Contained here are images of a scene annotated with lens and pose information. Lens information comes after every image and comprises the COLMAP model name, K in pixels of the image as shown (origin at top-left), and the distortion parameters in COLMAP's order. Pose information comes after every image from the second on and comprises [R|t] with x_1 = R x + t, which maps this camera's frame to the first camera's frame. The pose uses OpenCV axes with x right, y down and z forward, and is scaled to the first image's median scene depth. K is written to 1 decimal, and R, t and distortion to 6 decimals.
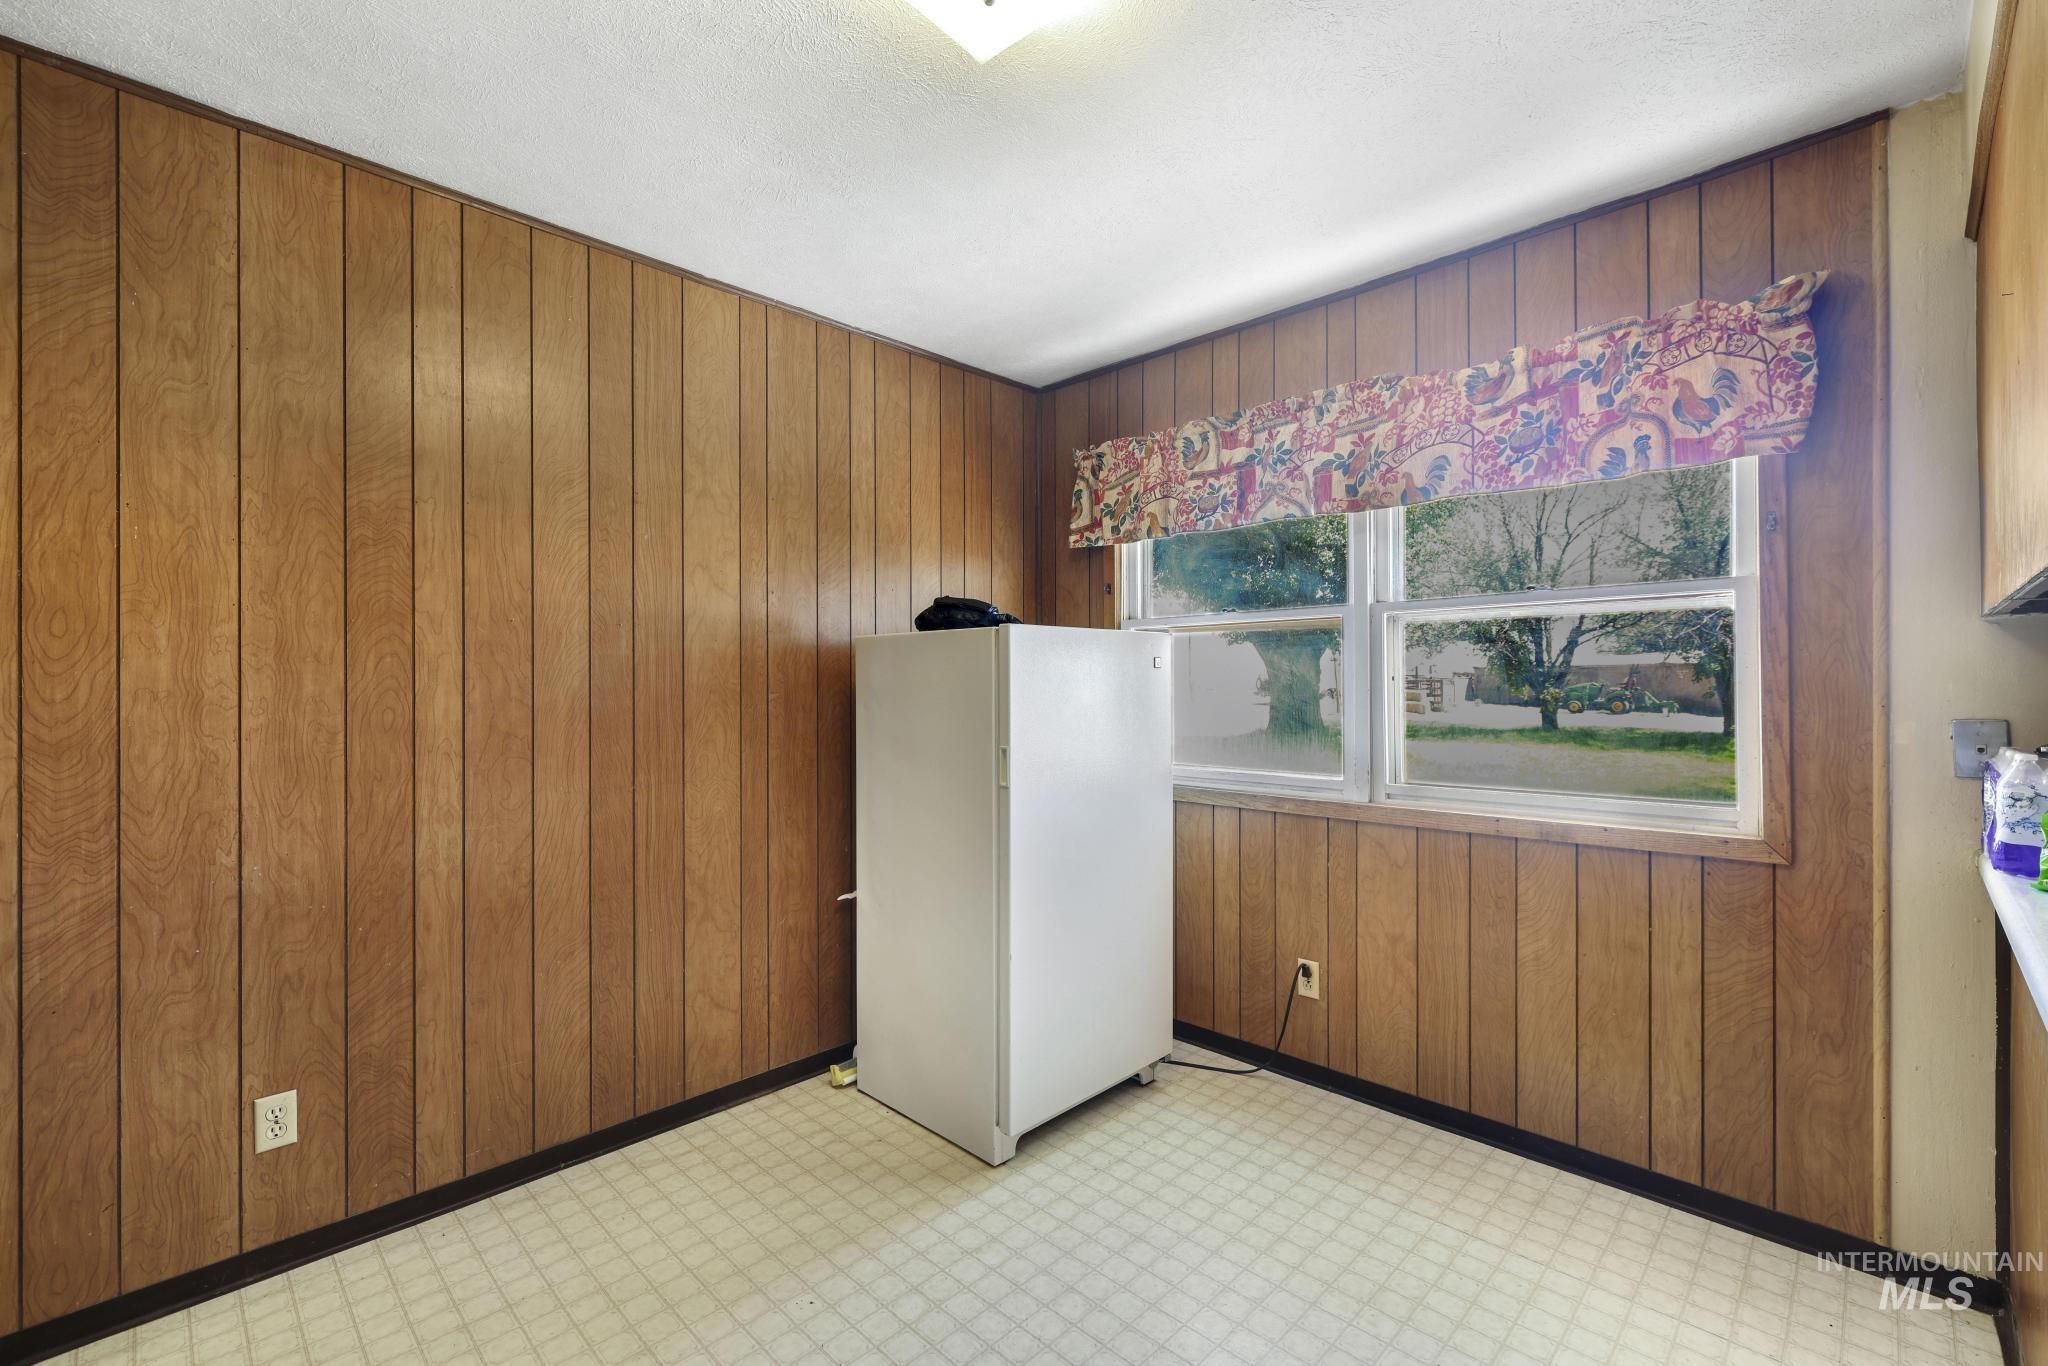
lens RADIAL K [[868.7, 0, 999.4], [0, 868.7, 680.0], [0, 0, 1]] dist [0.001412, -0.000841]
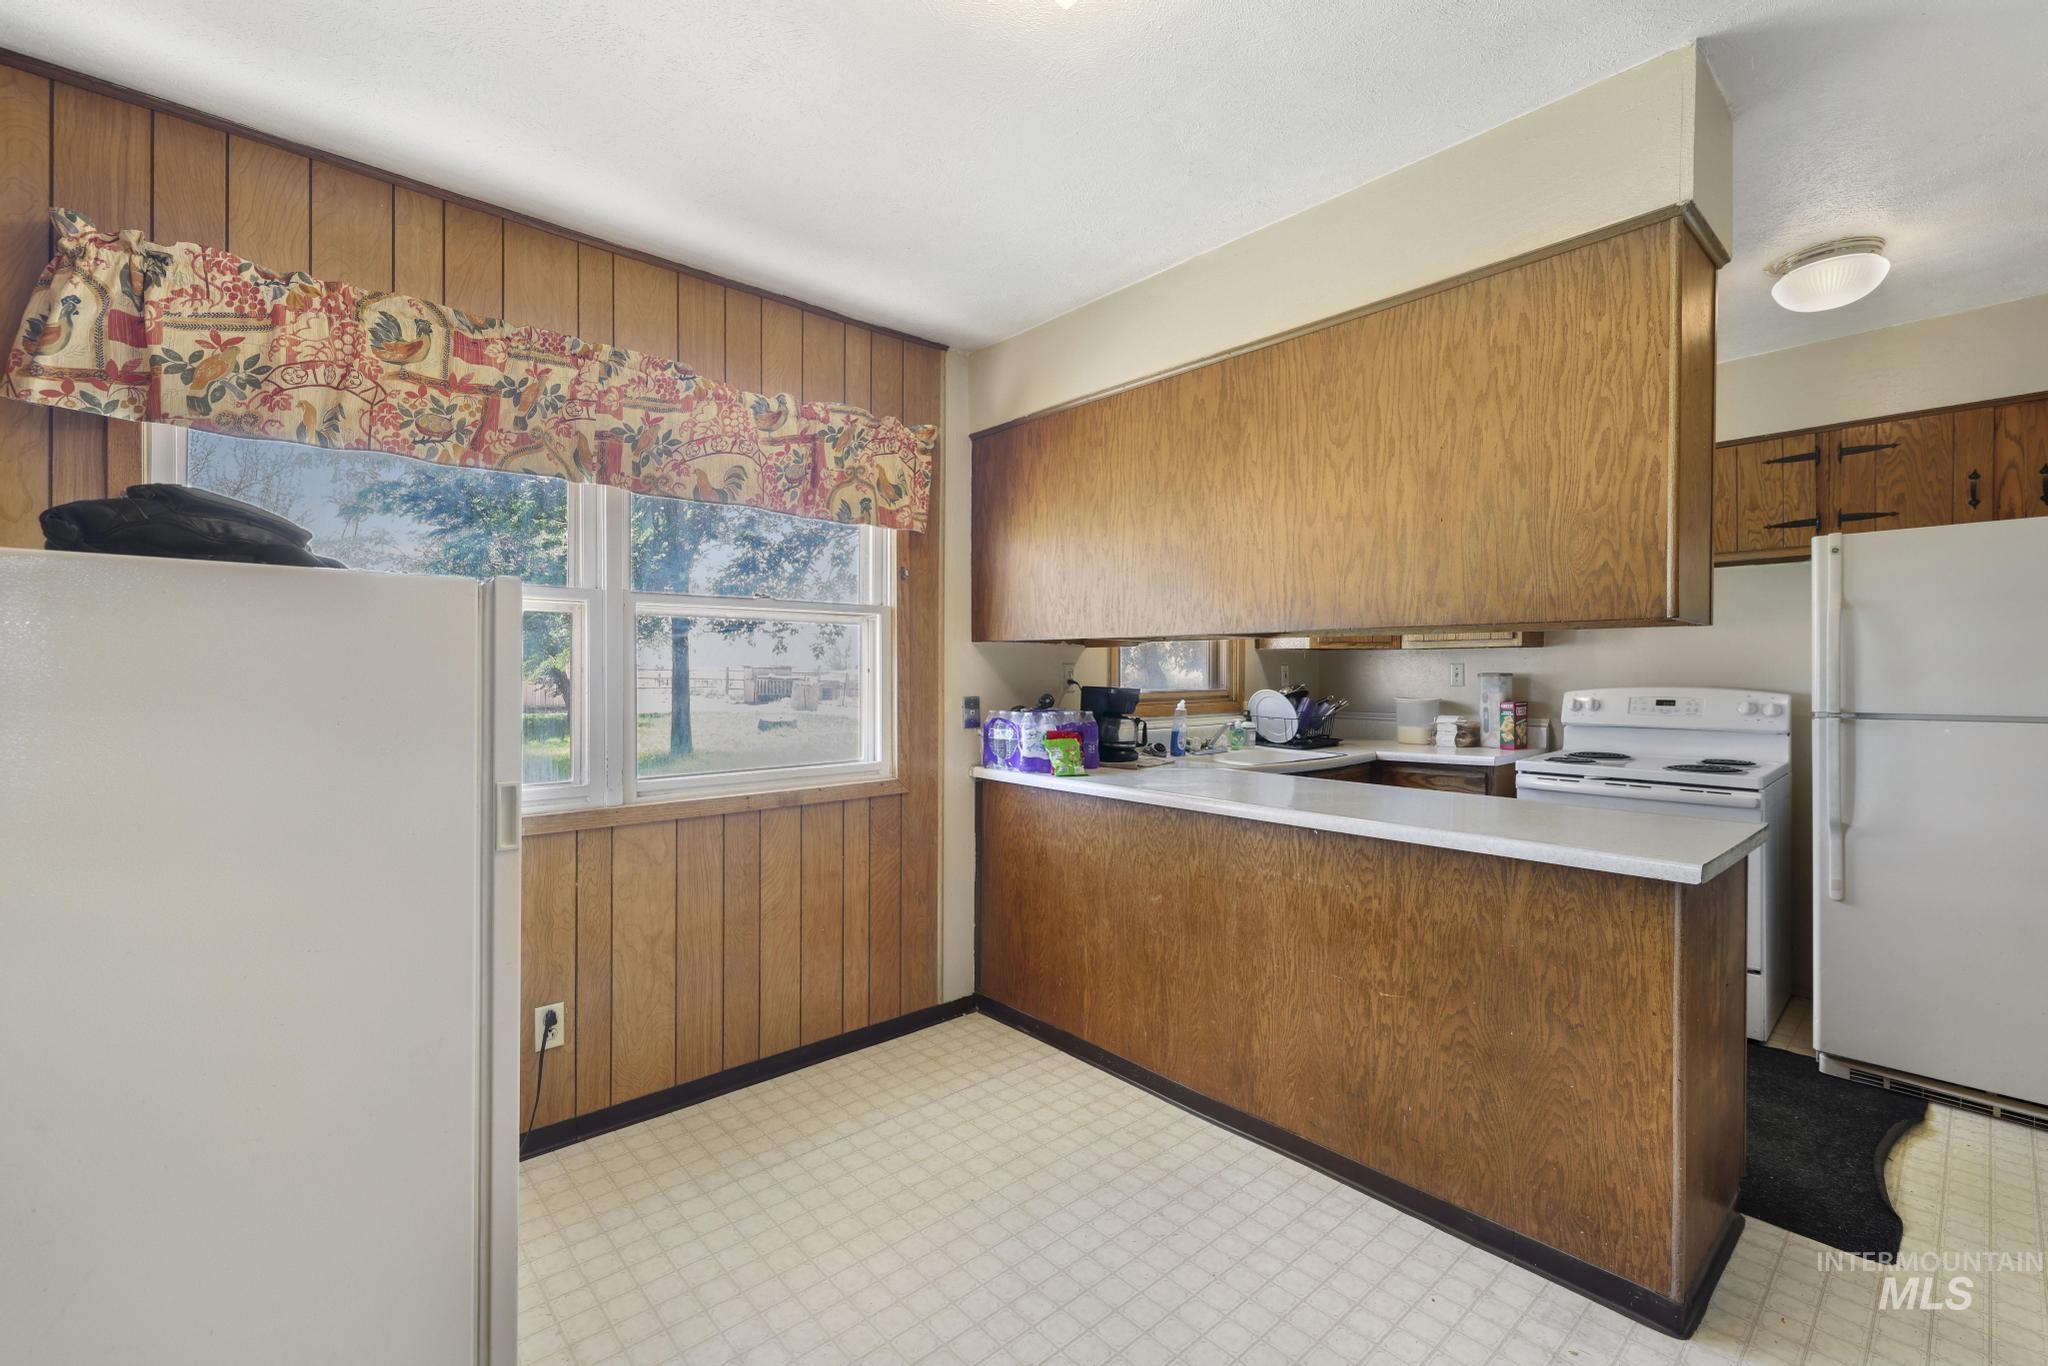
lens RADIAL K [[868.7, 0, 1013.7], [0, 868.7, 679.4], [0, 0, 1]] dist [0.001412, -0.000841]
pose [[0.059603, 0.001837, 0.998220, -0.548066], [-0.001724, 0.999997, -0.001738, 0.008565], [-0.998221, -0.001617, 0.059606, 0.597288]]
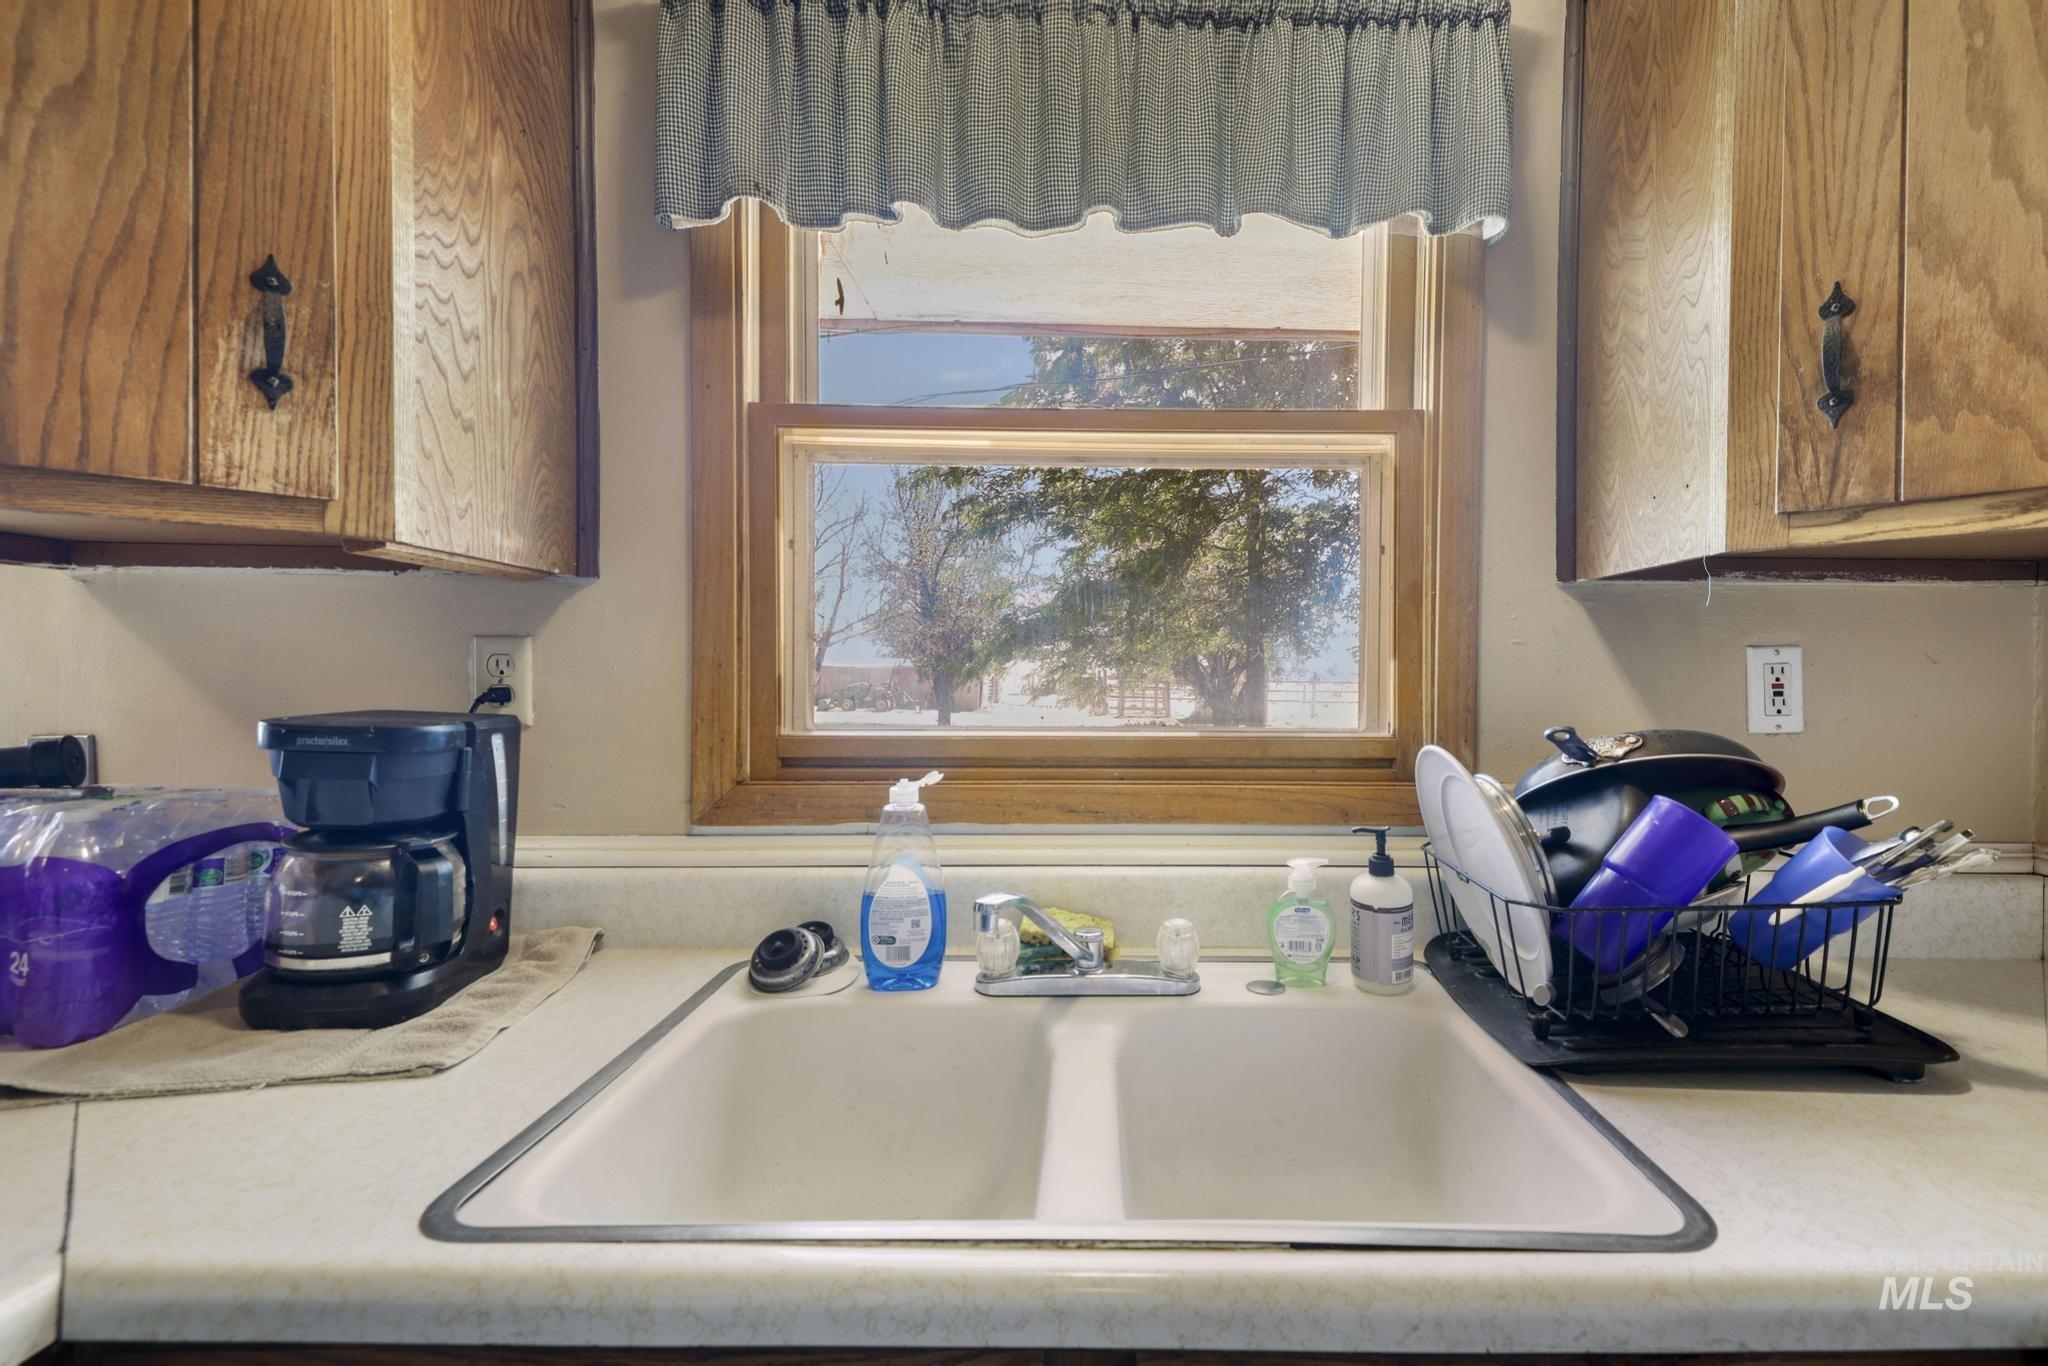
lens RADIAL K [[868.7, 0, 1027.9], [0, 868.7, 686.1], [0, 0, 1]] dist [0.001412, -0.000841]
pose [[0.747506, 0.009318, 0.664189, 0.899732], [-0.014985, 0.999884, 0.002837, -0.001288], [-0.664086, -0.012074, 0.747559, -0.001228]]
